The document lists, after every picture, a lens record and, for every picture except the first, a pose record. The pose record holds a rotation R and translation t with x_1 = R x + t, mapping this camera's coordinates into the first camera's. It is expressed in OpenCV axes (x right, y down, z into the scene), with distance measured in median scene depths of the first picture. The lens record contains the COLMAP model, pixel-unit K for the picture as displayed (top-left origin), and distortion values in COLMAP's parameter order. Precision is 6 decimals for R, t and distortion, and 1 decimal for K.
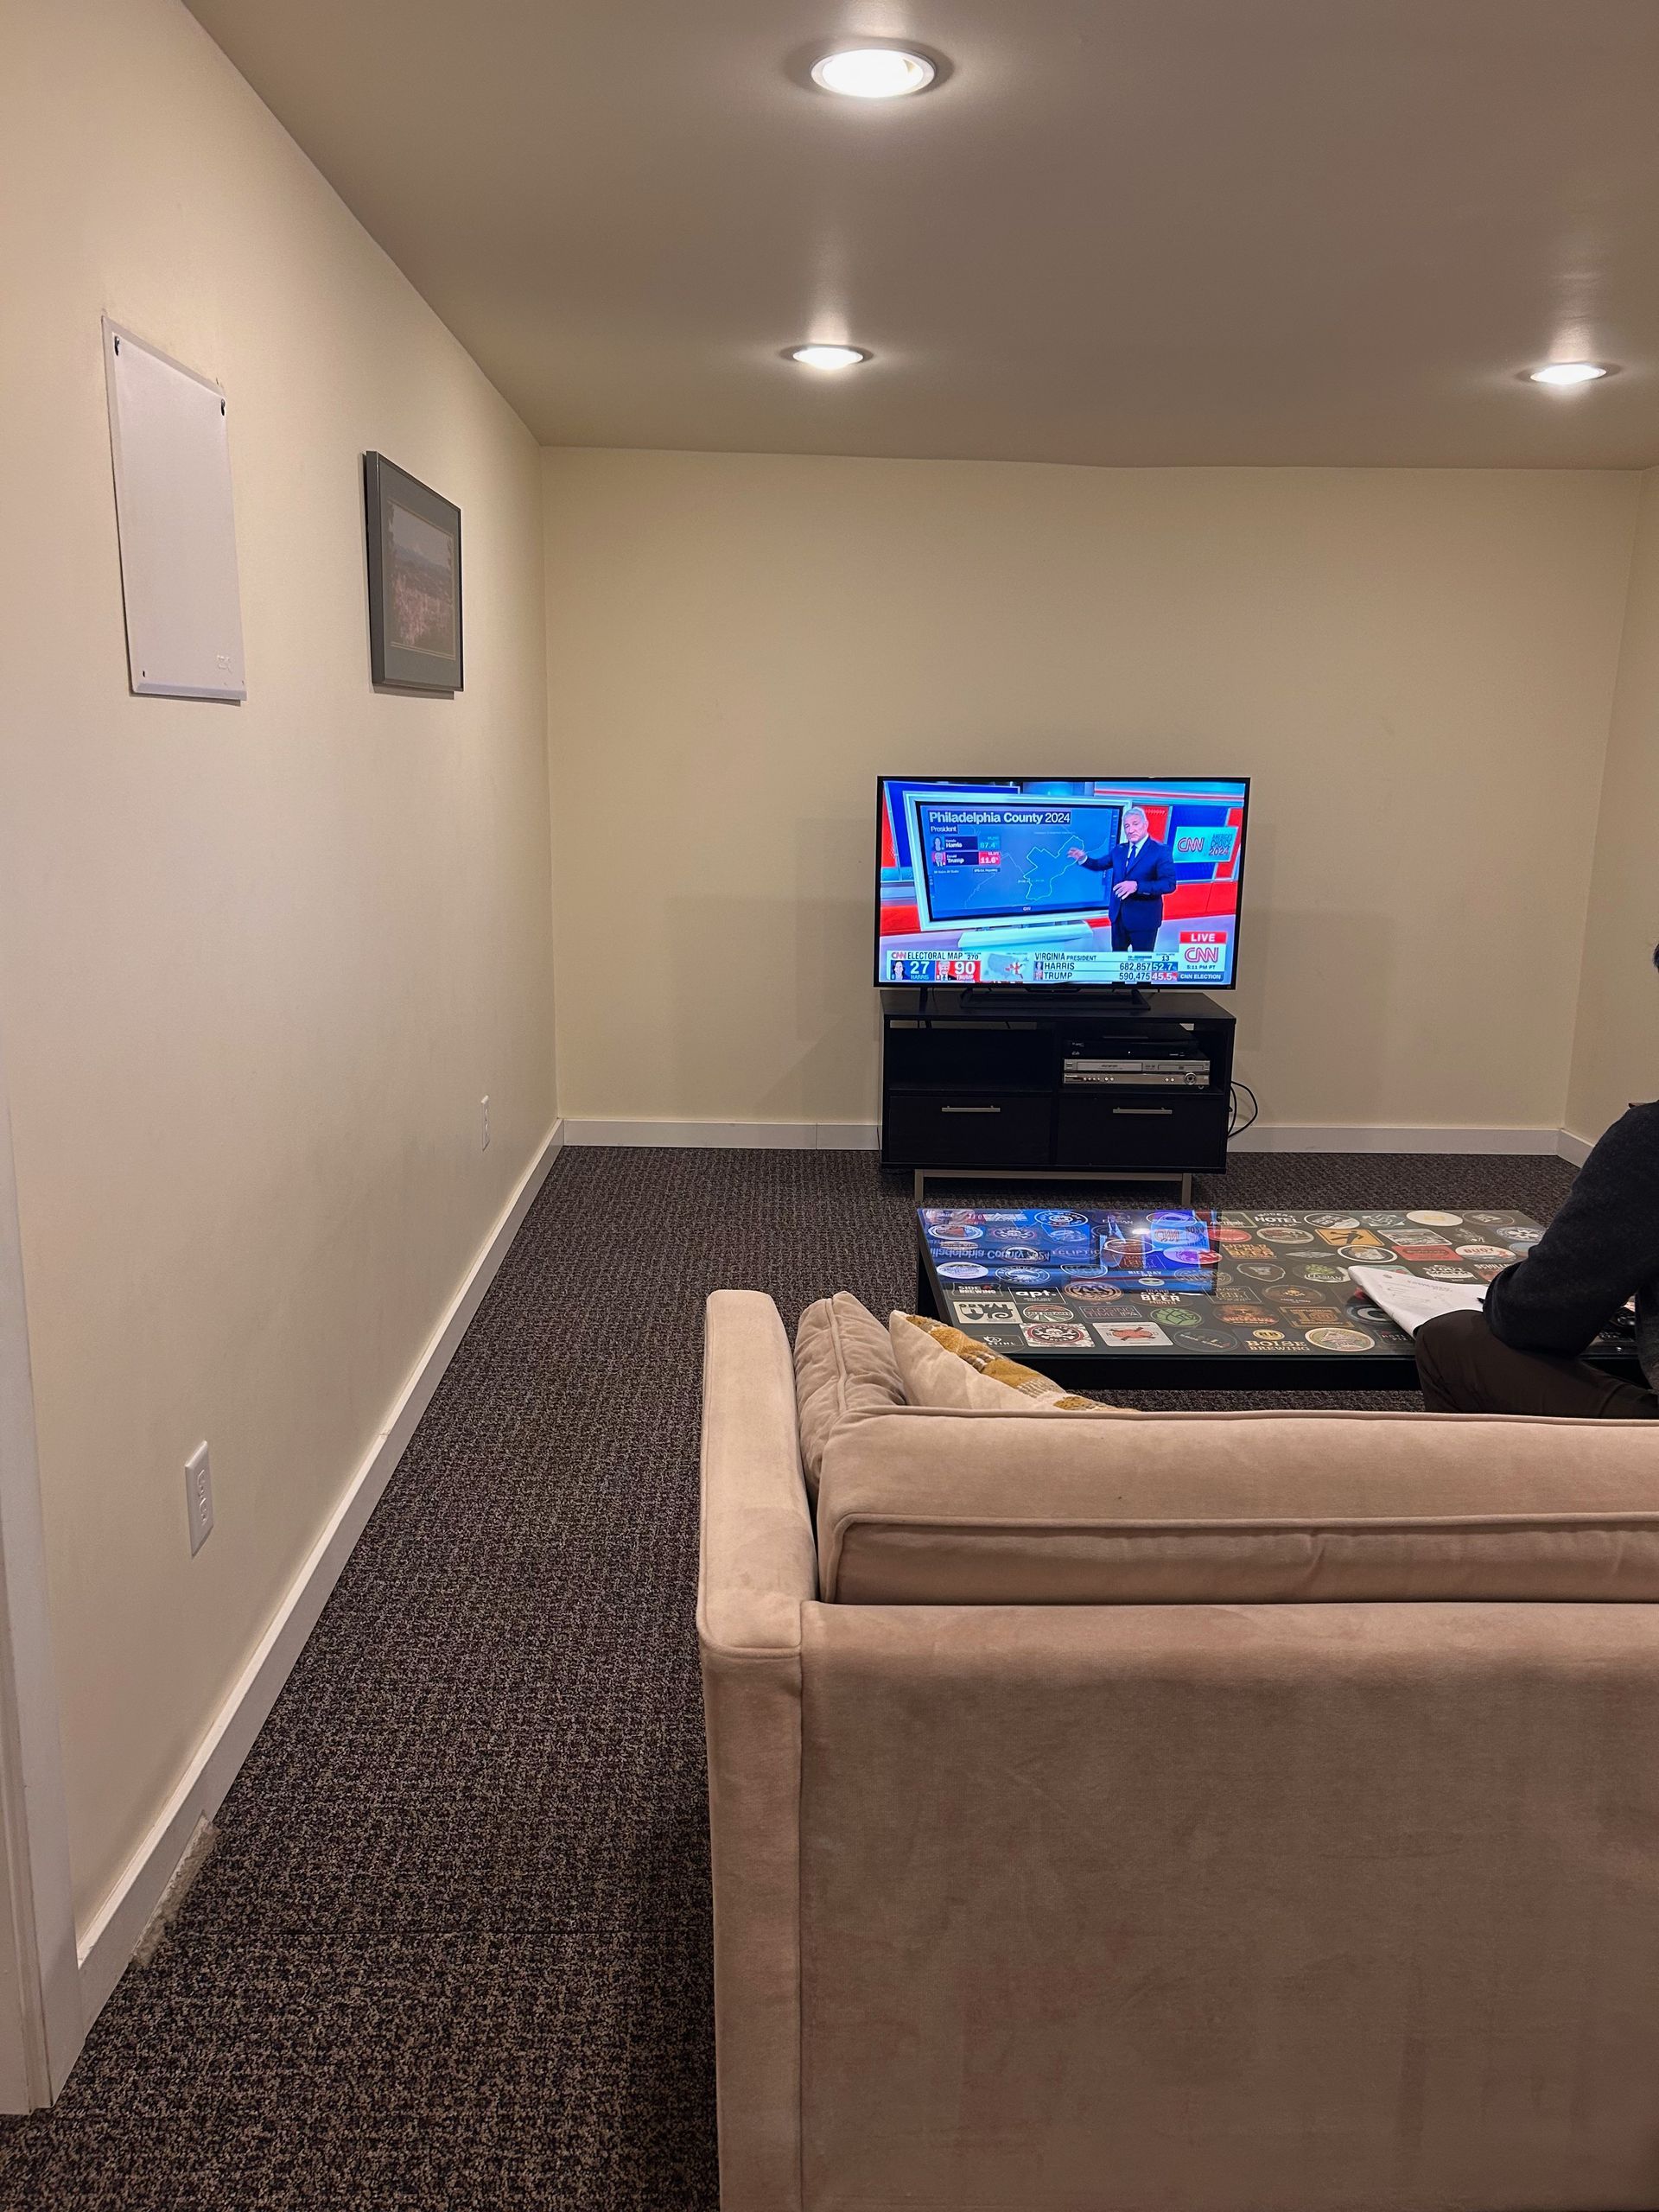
lens RADIAL K [[1707.5, 0, 833.5], [0, 1707.5, 1117.4], [0, 0, 1]] dist [0.015304, 0.000253]
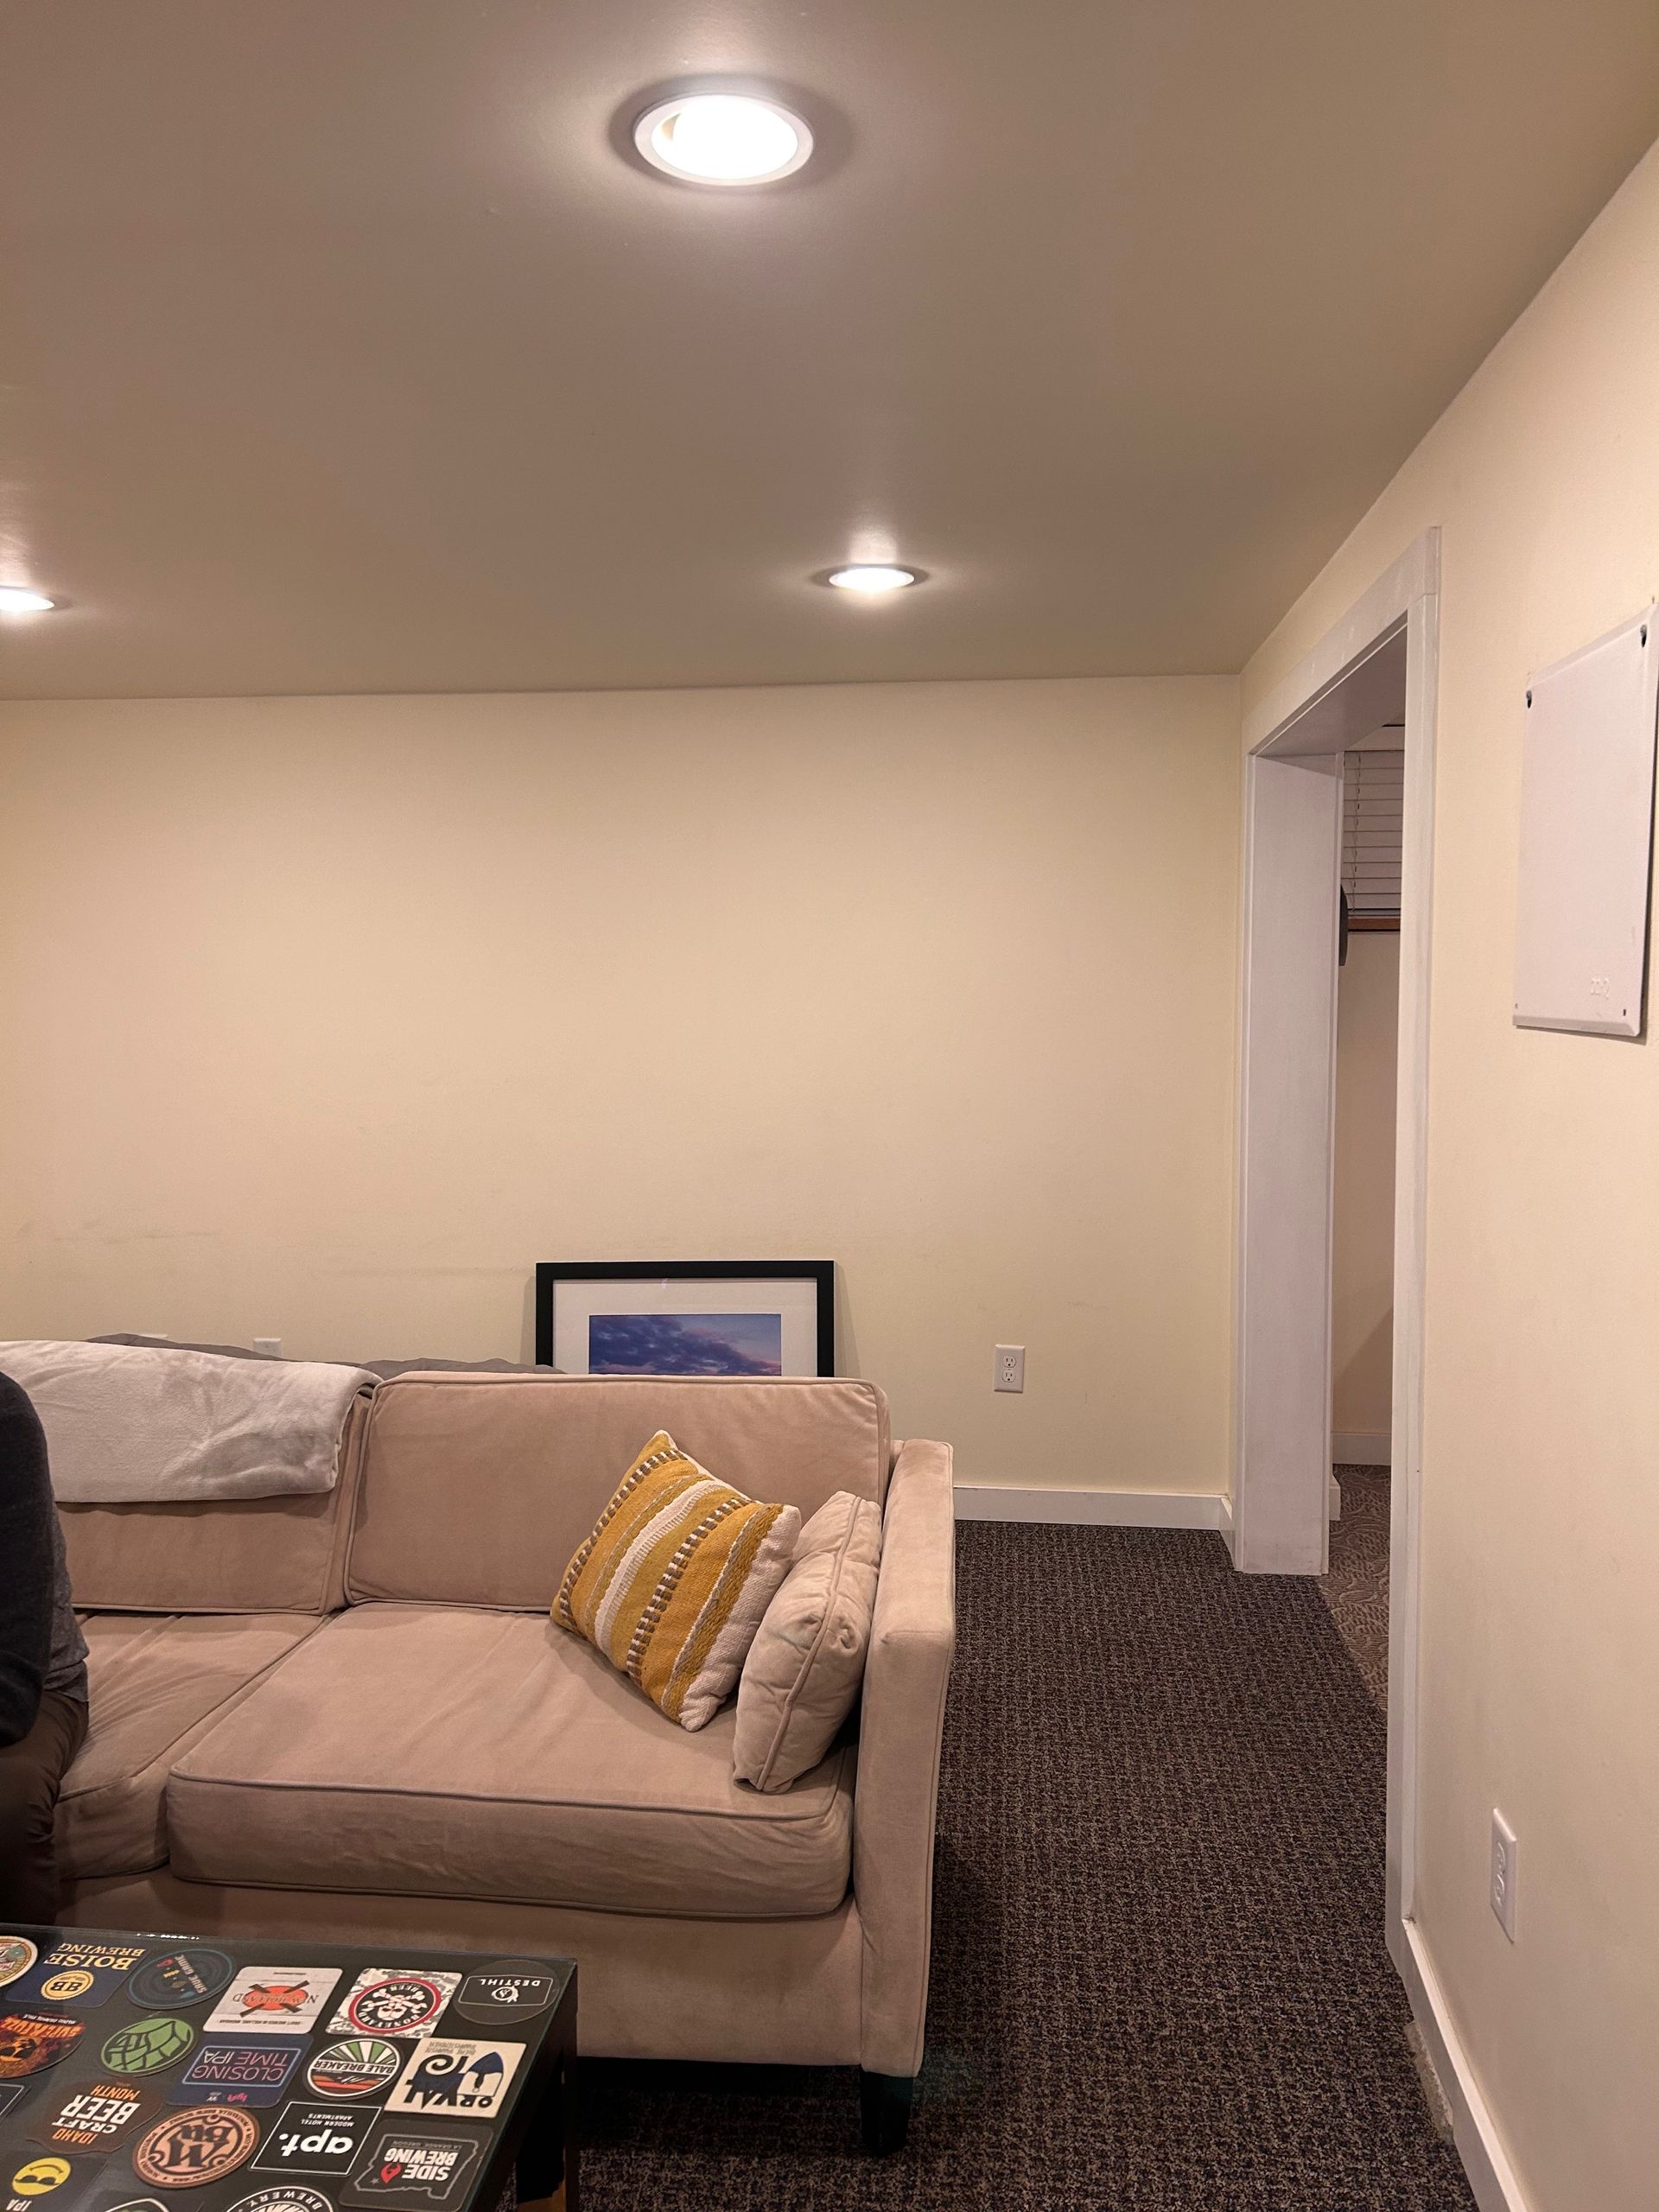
lens RADIAL K [[1707.5, 0, 828.8], [0, 1707.5, 1101.0], [0, 0, 1]] dist [0.015304, 0.000253]
pose [[-0.990601, -0.022524, 0.134912, -0.105014], [0.017065, 0.958289, 0.285291, -0.369095], [-0.135711, 0.284912, -0.948898, 1.496324]]
